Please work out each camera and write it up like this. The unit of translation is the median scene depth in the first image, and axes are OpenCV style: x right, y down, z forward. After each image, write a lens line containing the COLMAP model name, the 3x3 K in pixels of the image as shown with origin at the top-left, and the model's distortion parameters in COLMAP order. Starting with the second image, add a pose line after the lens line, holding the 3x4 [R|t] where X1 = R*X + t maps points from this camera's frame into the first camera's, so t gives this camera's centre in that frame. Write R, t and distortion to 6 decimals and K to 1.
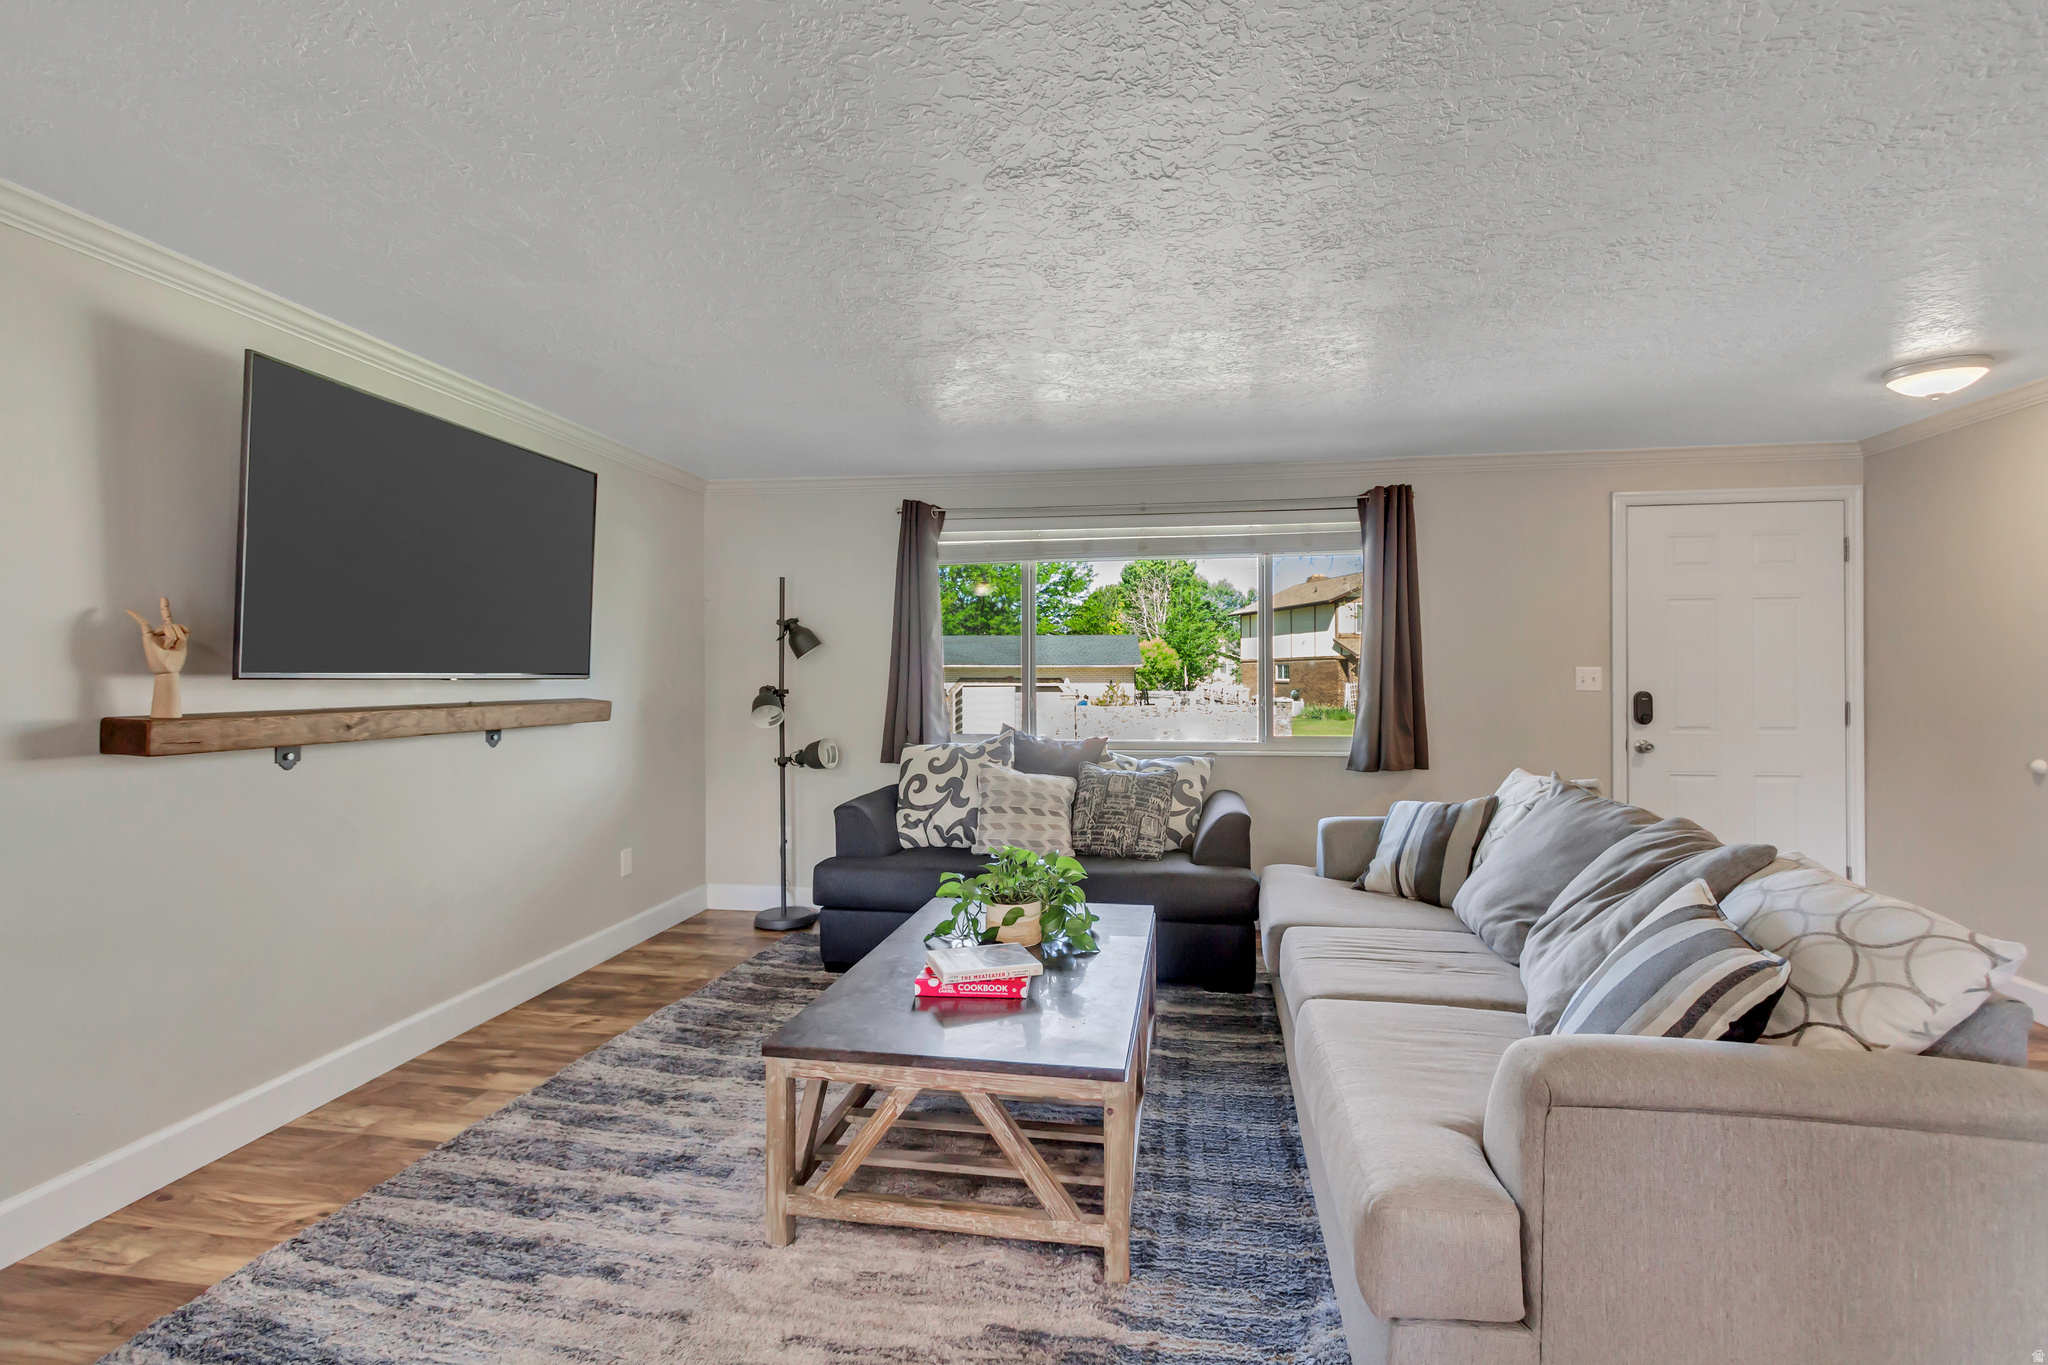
lens RADIAL K [[947.4, 0, 1027.7], [0, 947.4, 671.9], [0, 0, 1]] dist [0.007436, -0.001453]
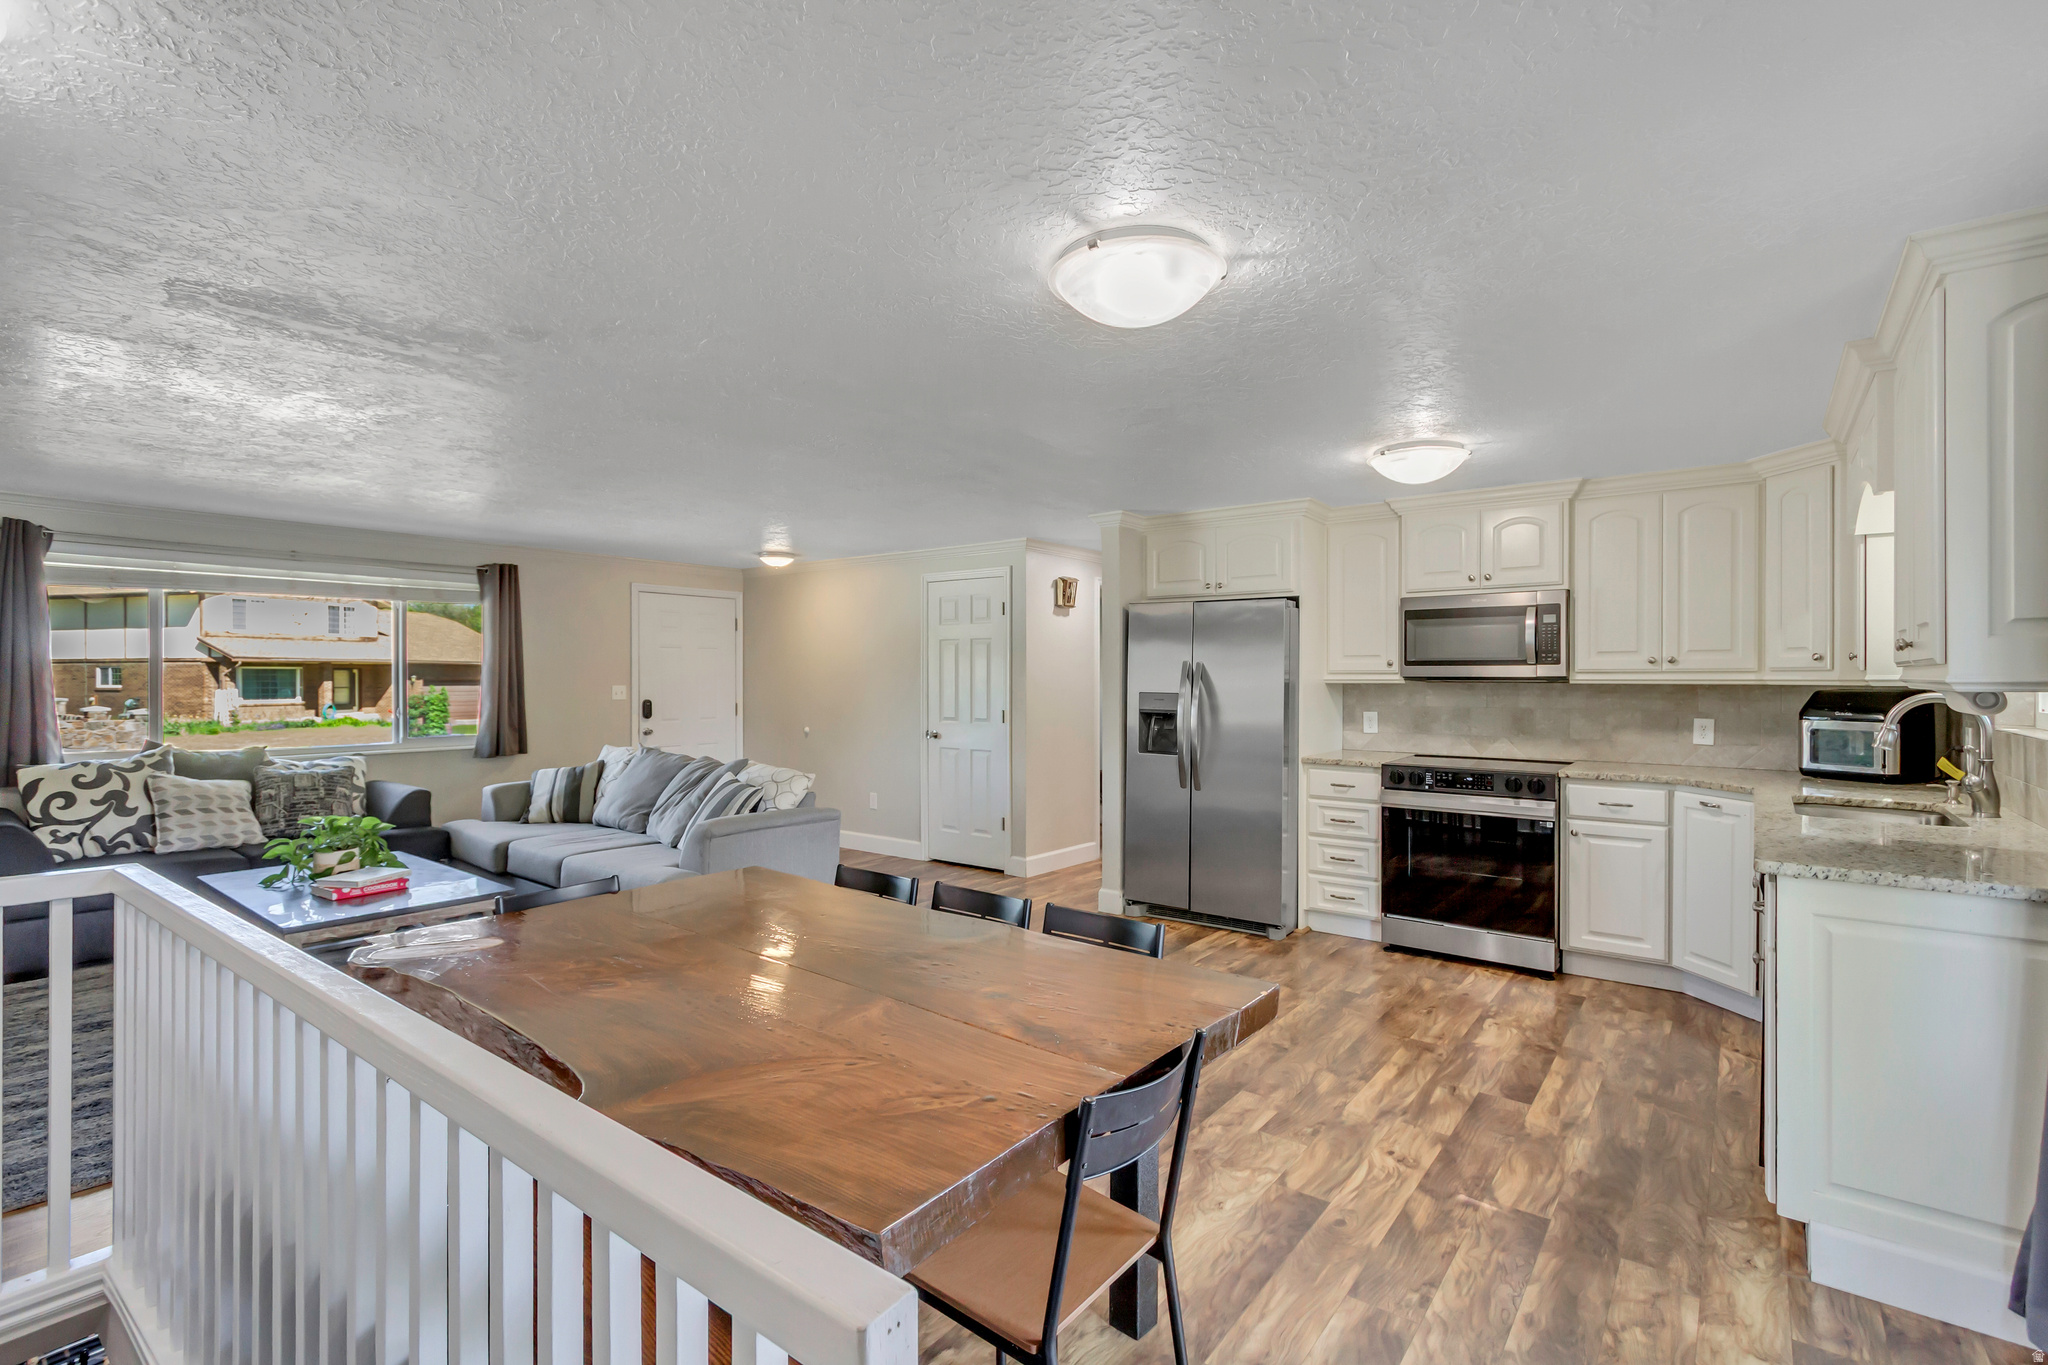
lens RADIAL K [[937.8, 0, 1023.8], [0, 937.8, 685.4], [0, 0, 1]] dist [0.003708, -0.000552]
pose [[0.487293, -0.004629, 0.873226, -0.670212], [-0.004218, 0.999962, 0.007655, -0.028109], [-0.873228, -0.007414, 0.487255, -0.568294]]
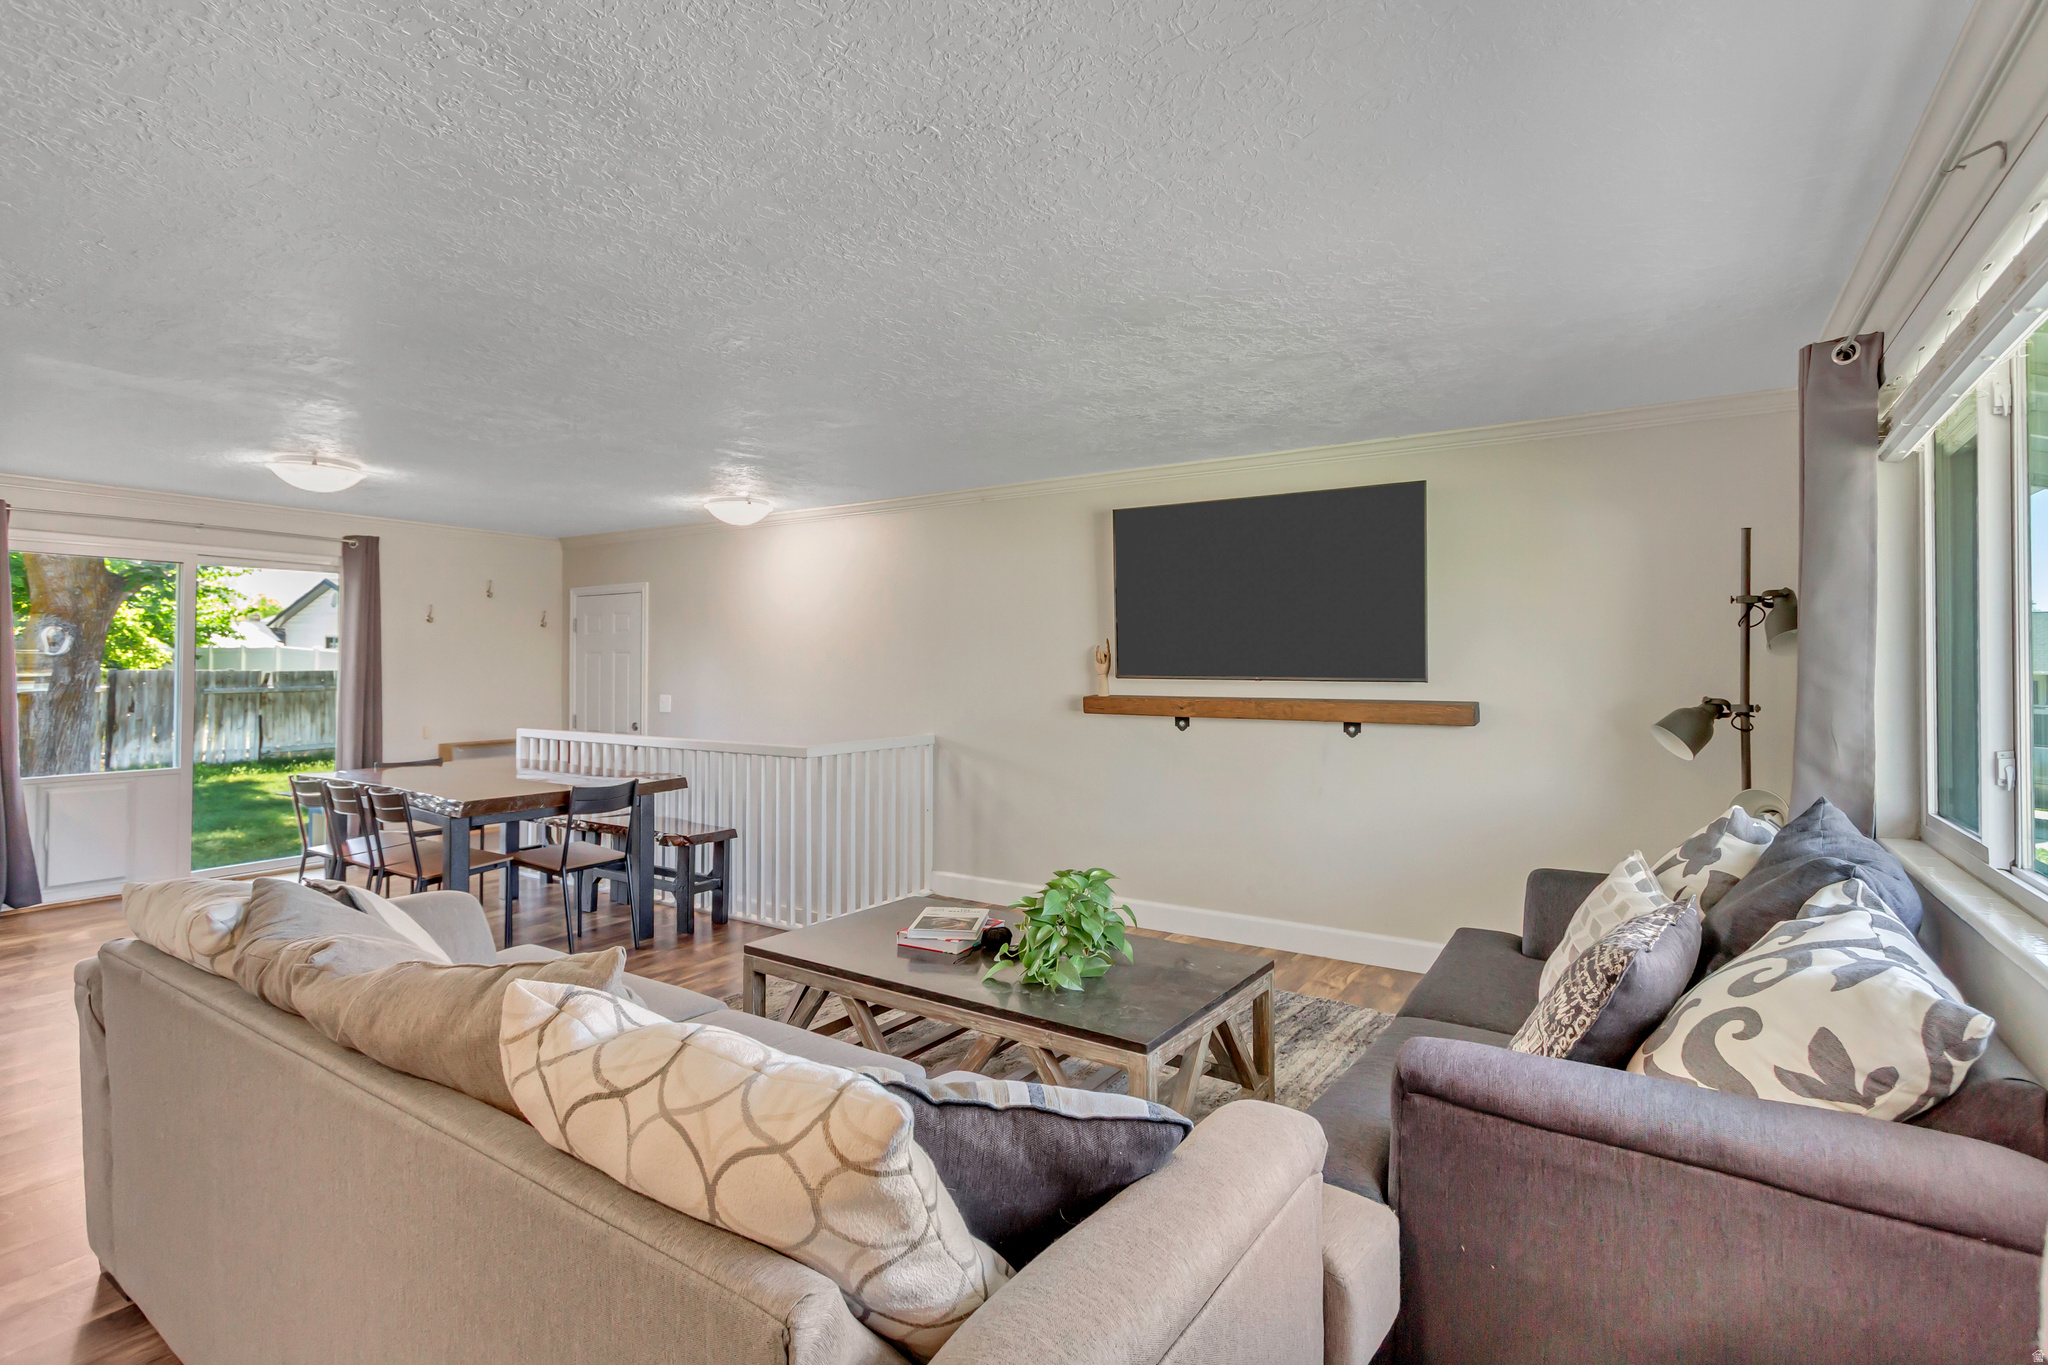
lens RADIAL K [[975.2, 0, 1031.2], [0, 975.2, 656.5], [0, 0, 1]] dist [0.001858, 0.000221]
pose [[-0.413441, -0.009240, -0.910484, 0.767915], [0.001861, 0.999938, -0.010993, -0.011155], [0.910529, -0.006240, -0.413398, 1.197588]]
